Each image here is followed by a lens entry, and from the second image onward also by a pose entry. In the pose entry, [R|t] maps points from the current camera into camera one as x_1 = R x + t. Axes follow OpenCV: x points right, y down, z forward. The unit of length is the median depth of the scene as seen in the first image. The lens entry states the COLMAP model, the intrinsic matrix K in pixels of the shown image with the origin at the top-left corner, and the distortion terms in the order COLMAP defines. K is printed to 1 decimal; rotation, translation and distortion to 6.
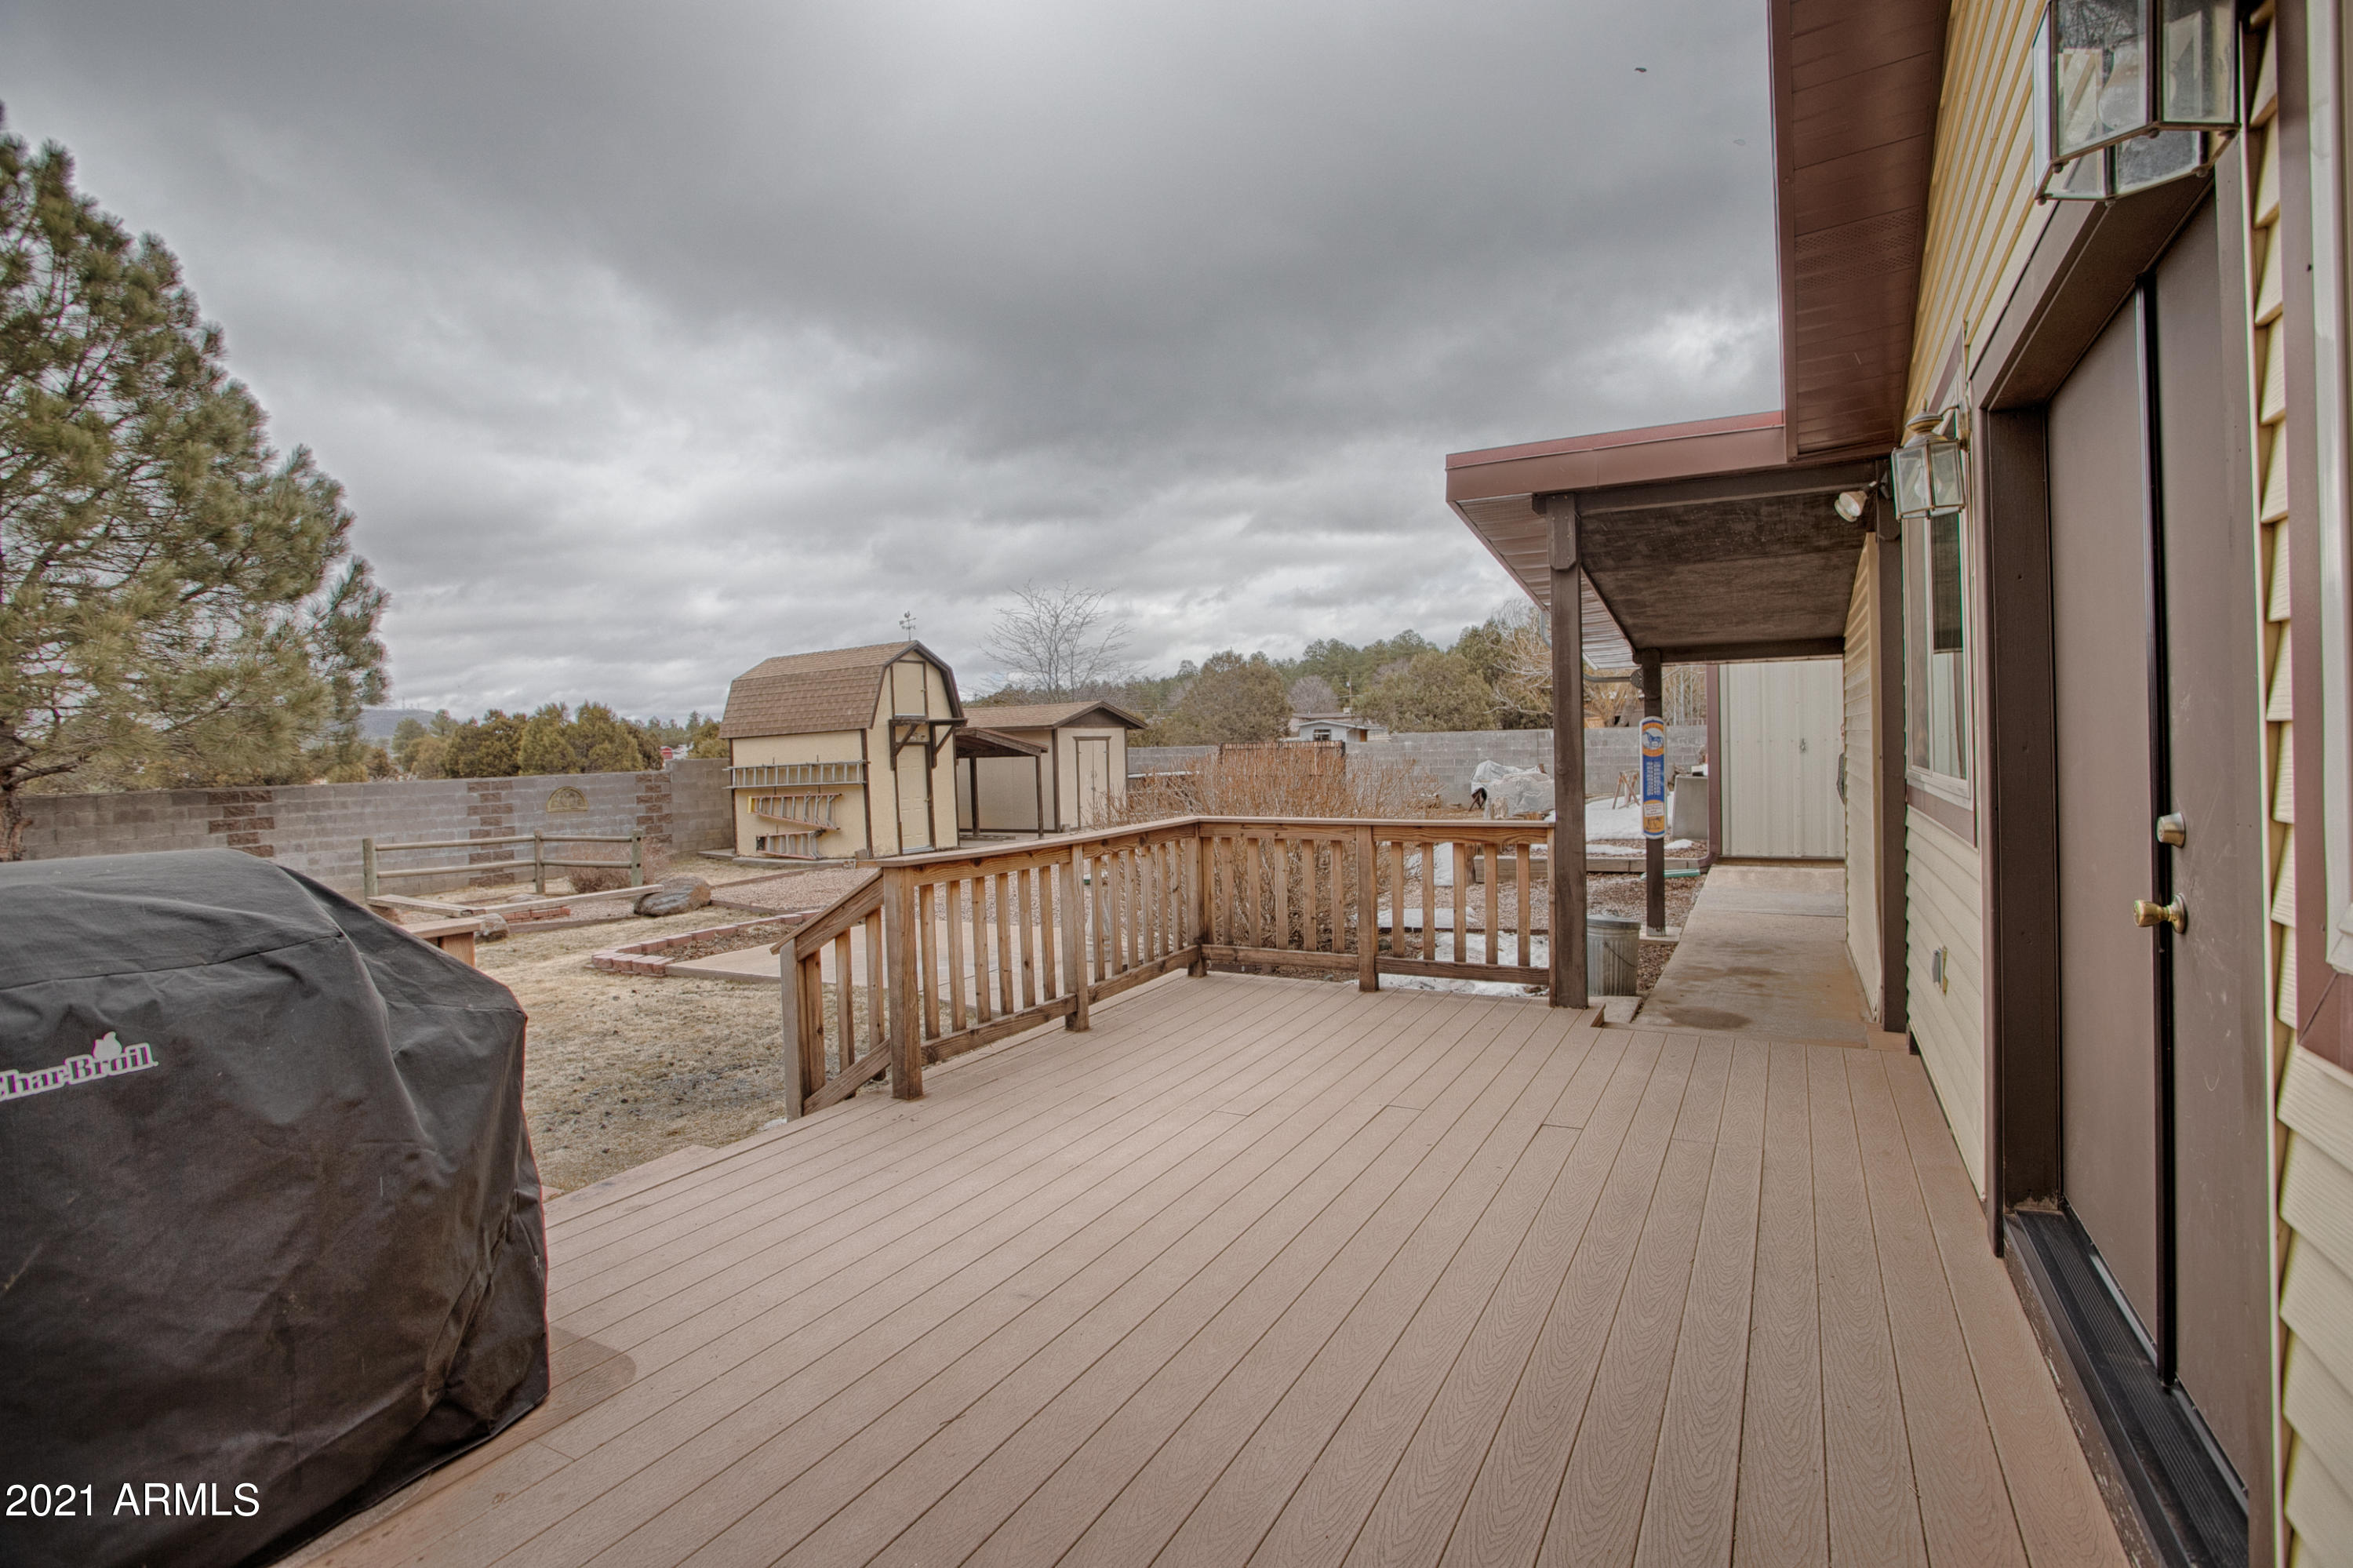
lens RADIAL K [[1140.5, 0, 1176.5], [0, 1140.5, 784.0], [0, 0, 1]] dist [-0.045368, 0.000335]
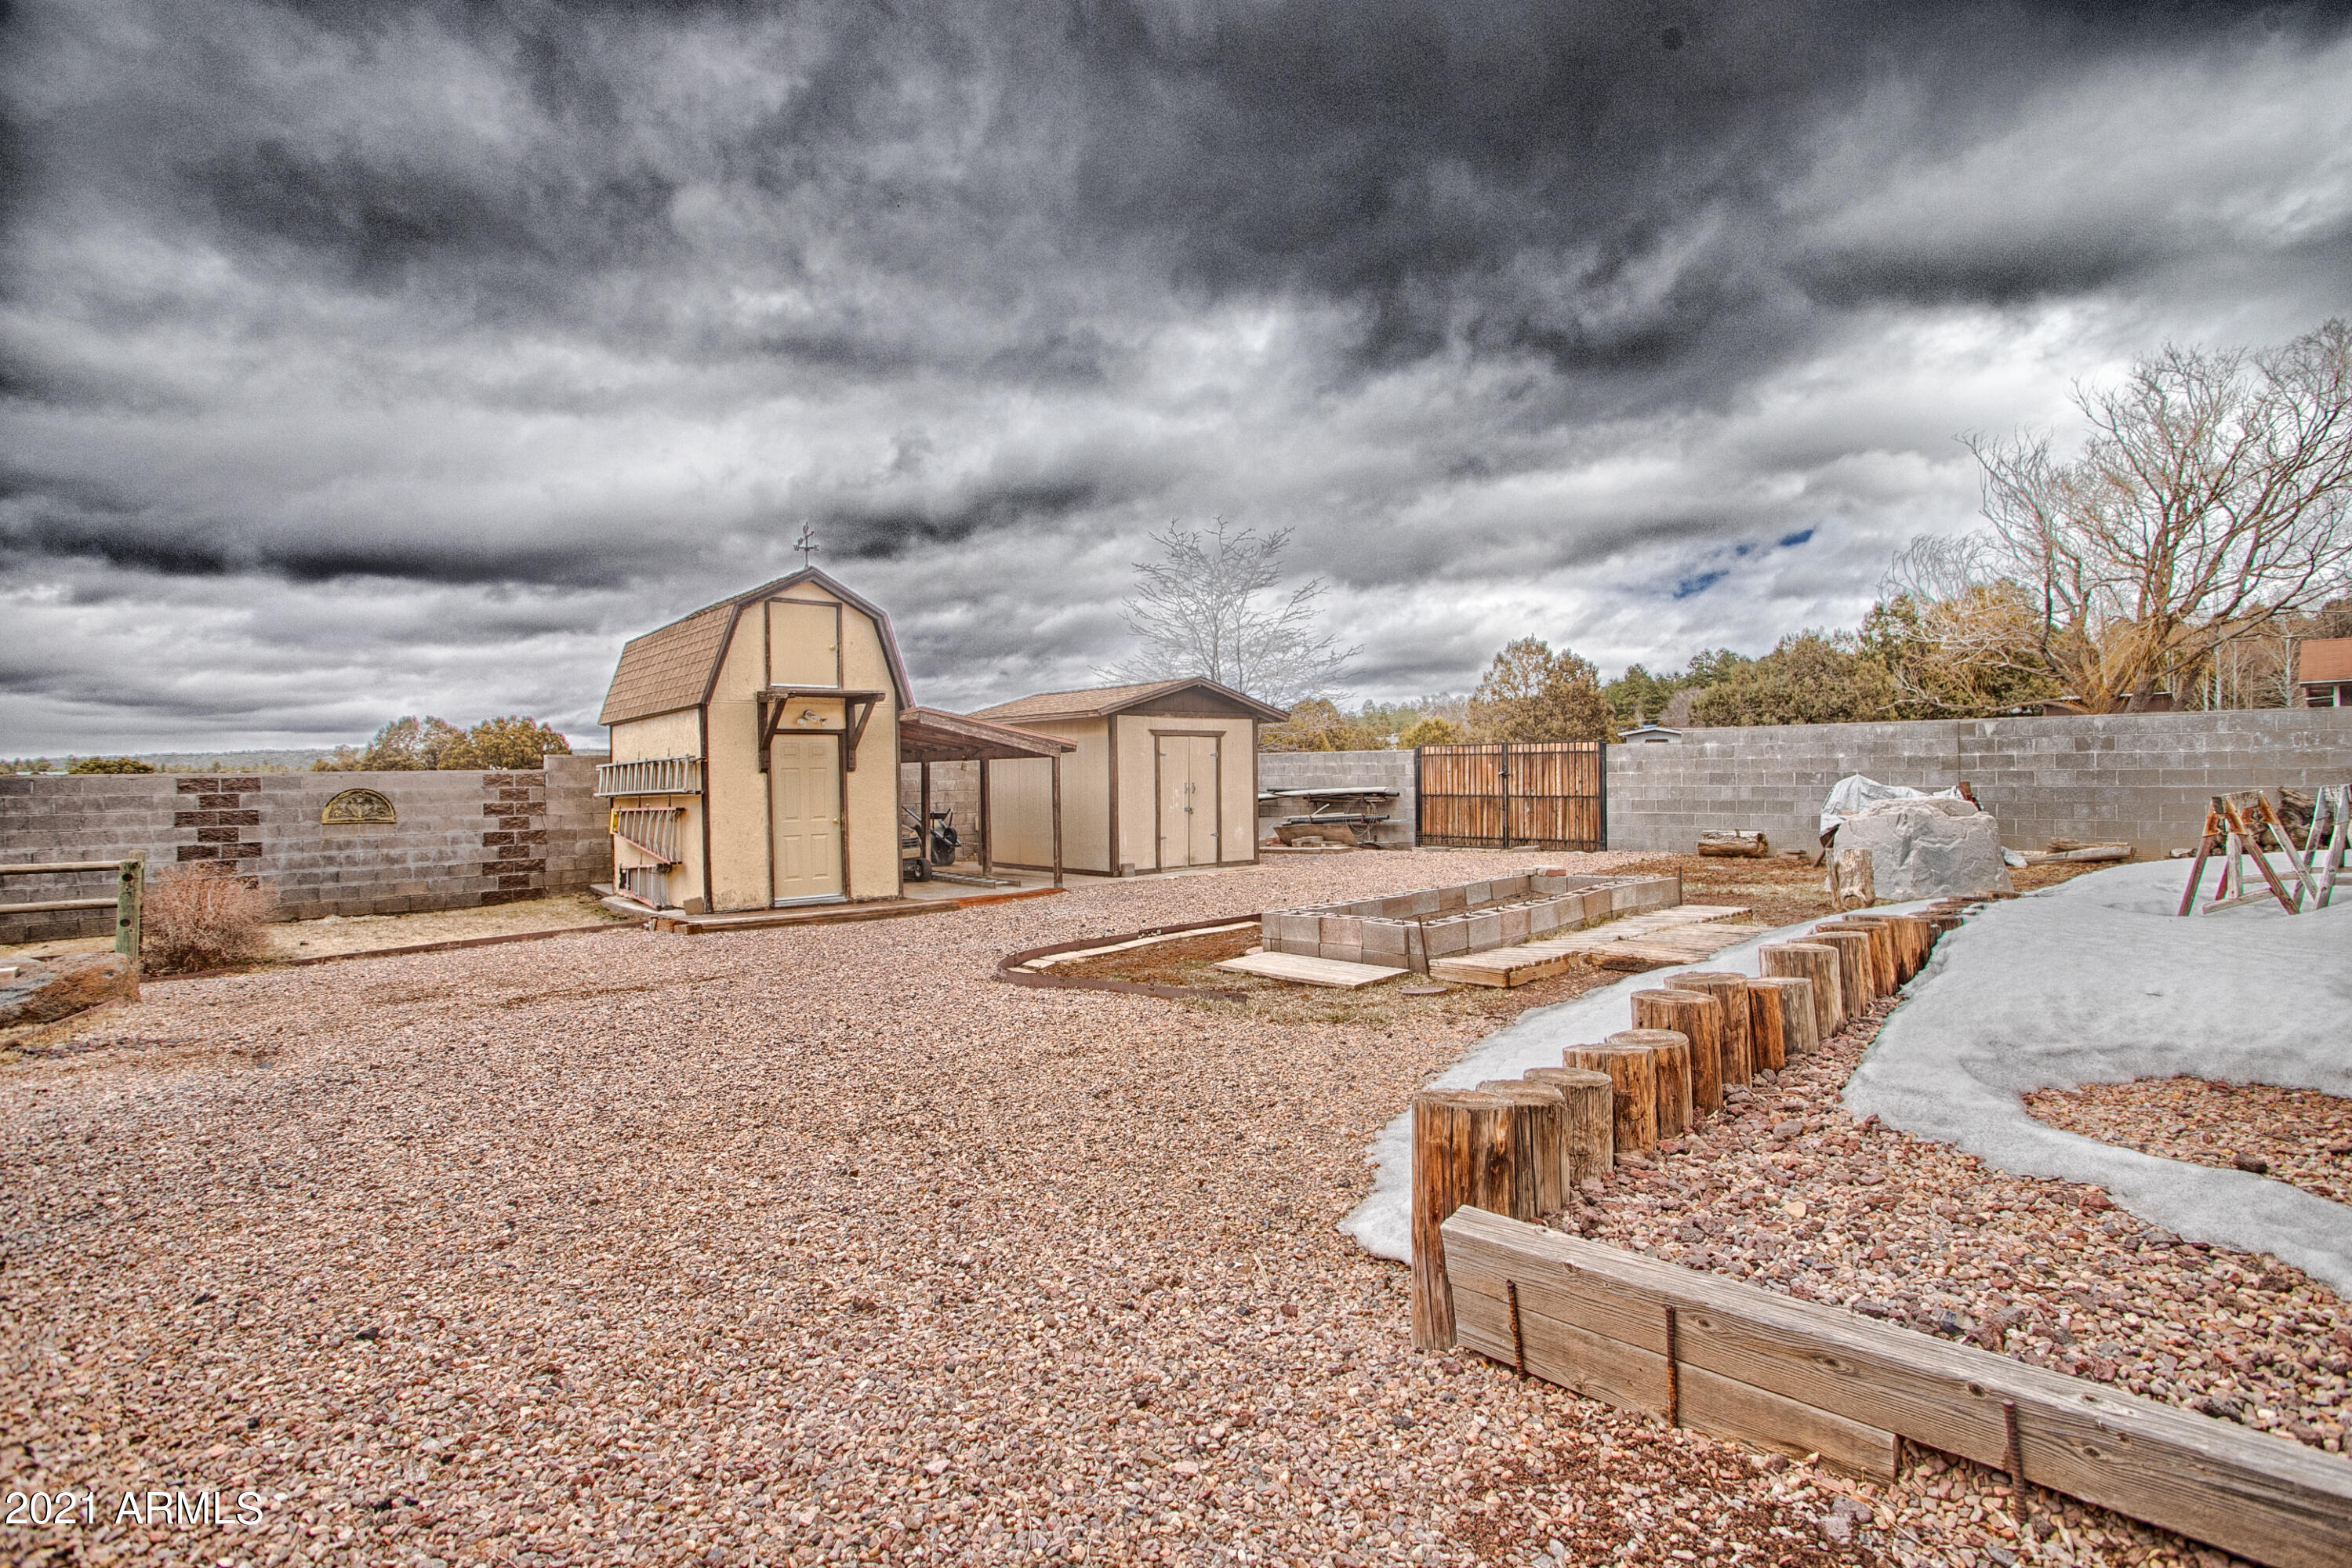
lens RADIAL K [[1140.0, 0, 1176.0], [0, 1140.0, 784.0], [0, 0, 1]] dist [-0.045368, 0.000335]
pose [[0.950108, 0.016848, -0.311467, 0.155662], [-0.021844, 0.999683, -0.012558, -0.002926], [0.311157, 0.018736, 0.950174, 0.454648]]
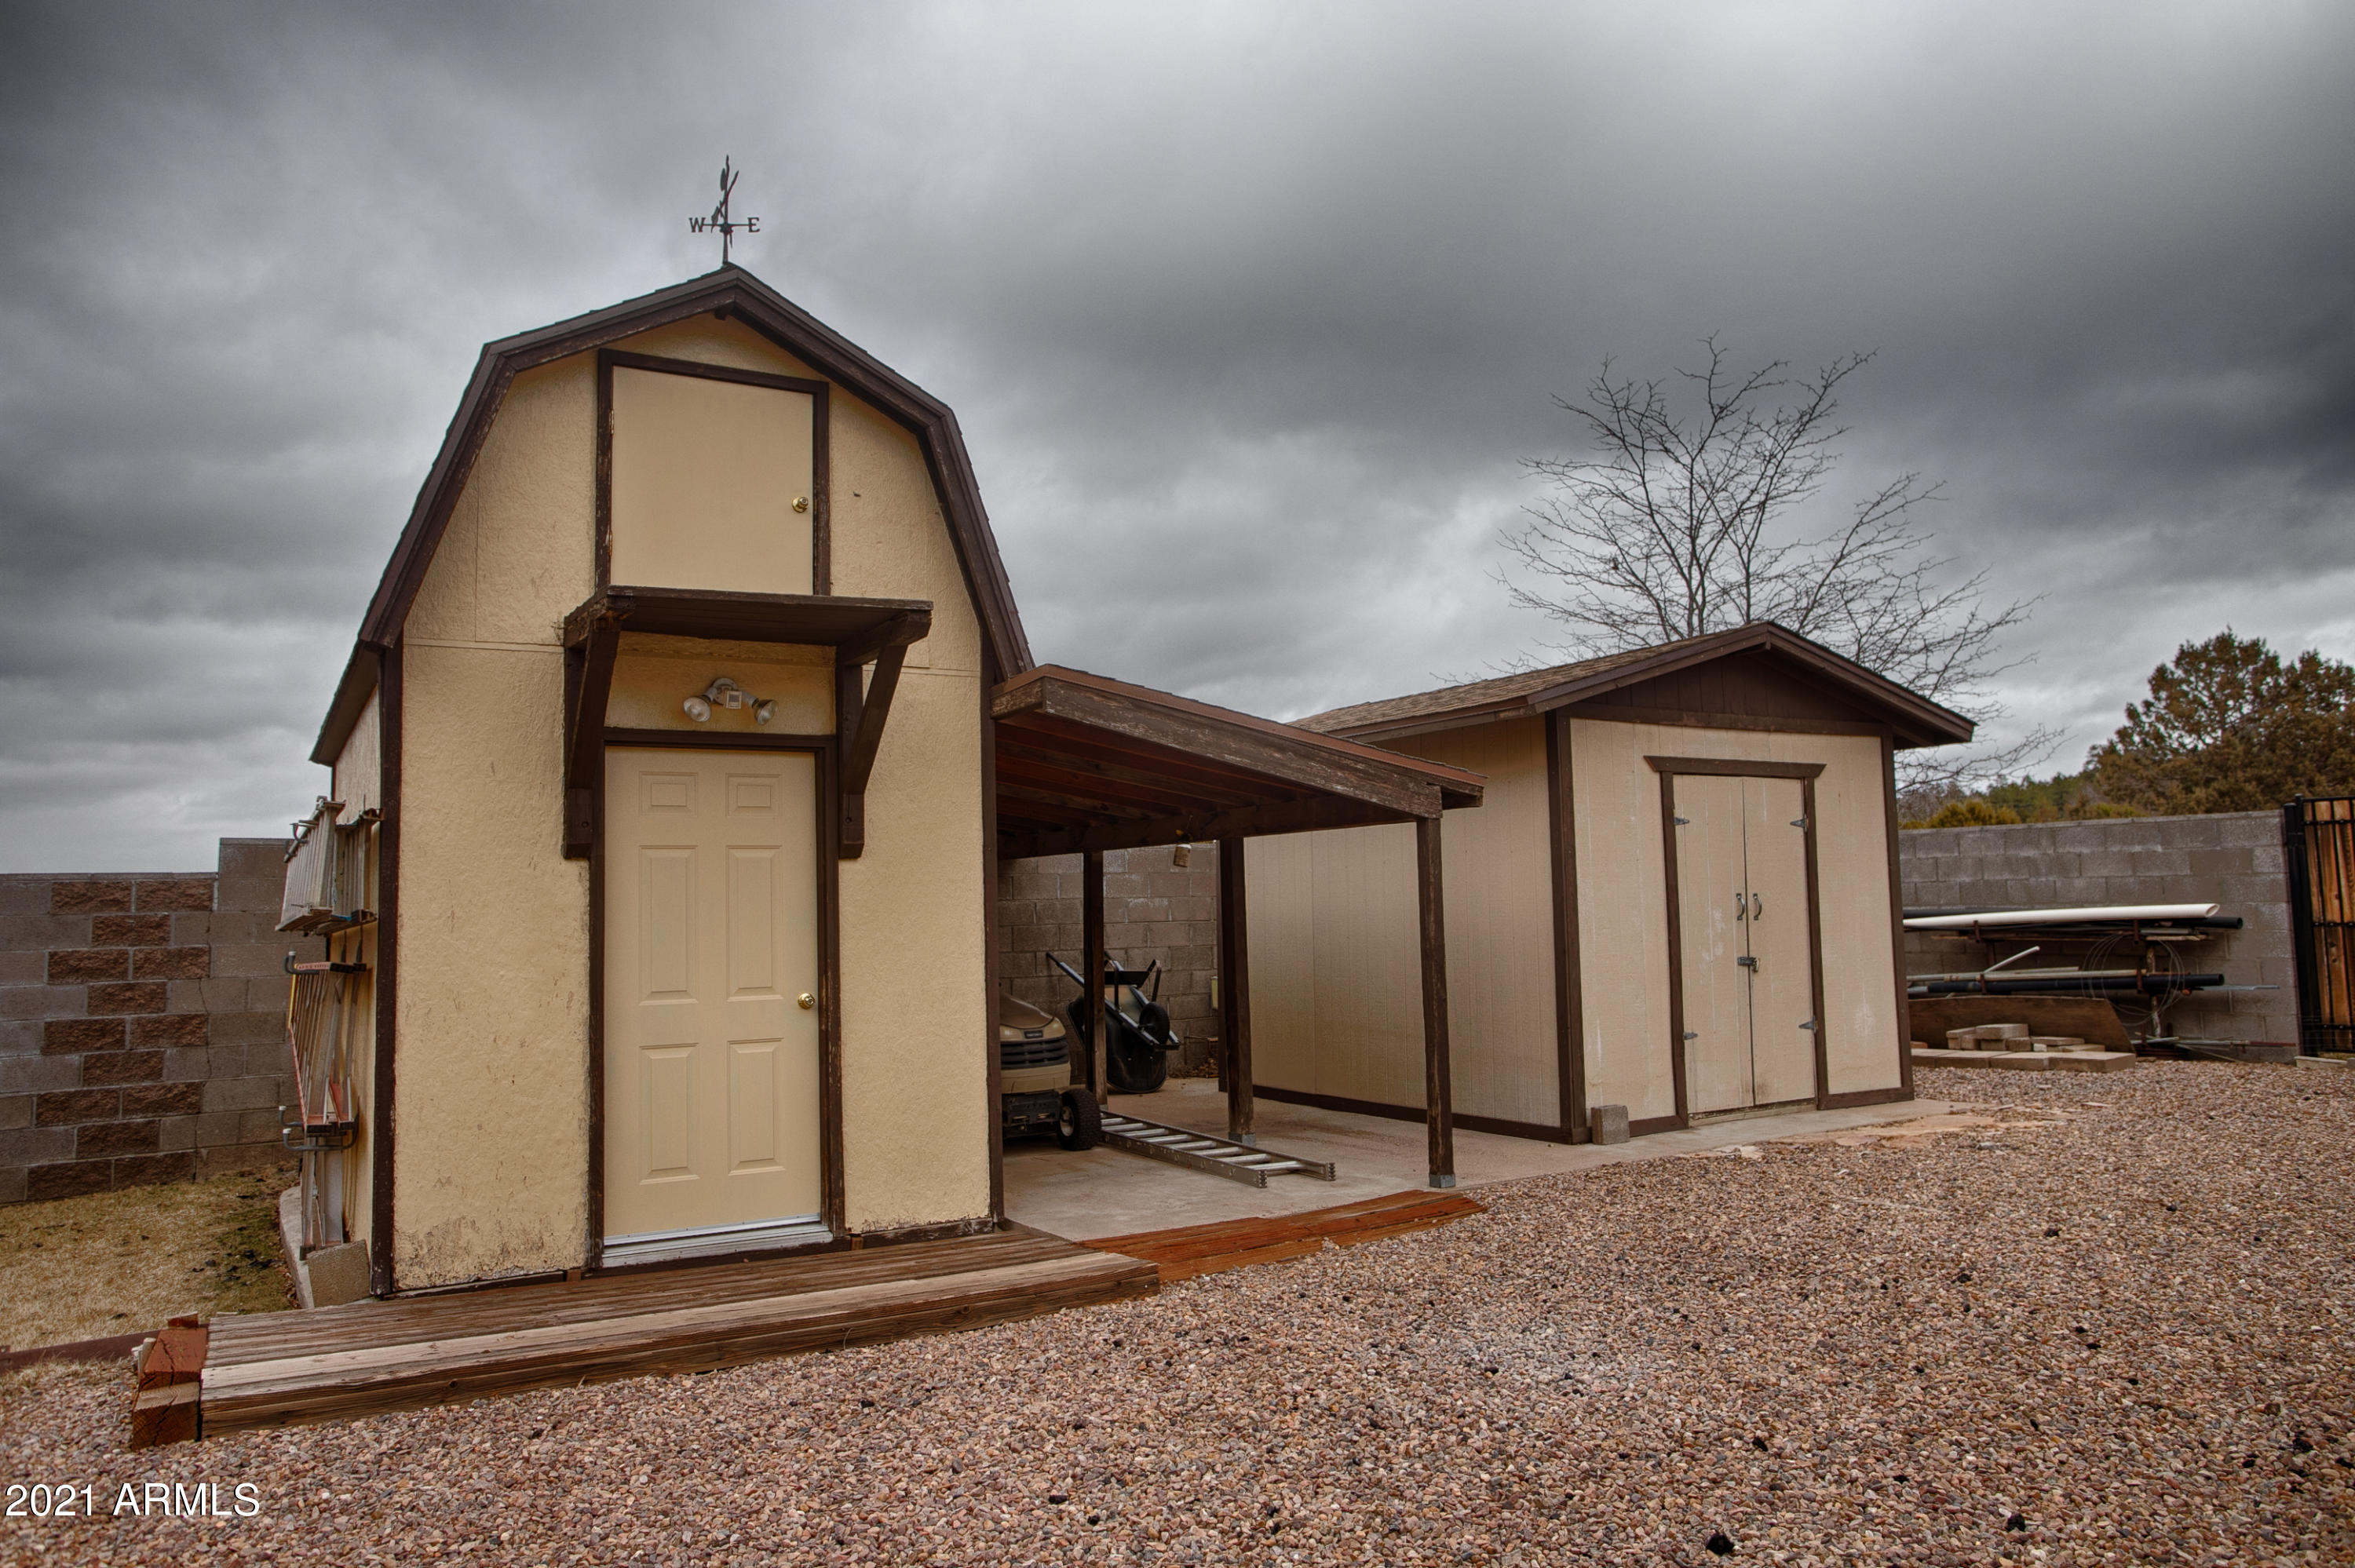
lens RADIAL K [[1642.9, 0, 1177.5], [0, 1642.9, 784.0], [0, 0, 1]] dist [-0.079179, 0.110724]
pose [[0.872633, -0.030193, -0.487443, -0.004838], [-0.017449, 0.995522, -0.092903, 0.000409], [0.488065, 0.089575, 0.868198, 0.754653]]
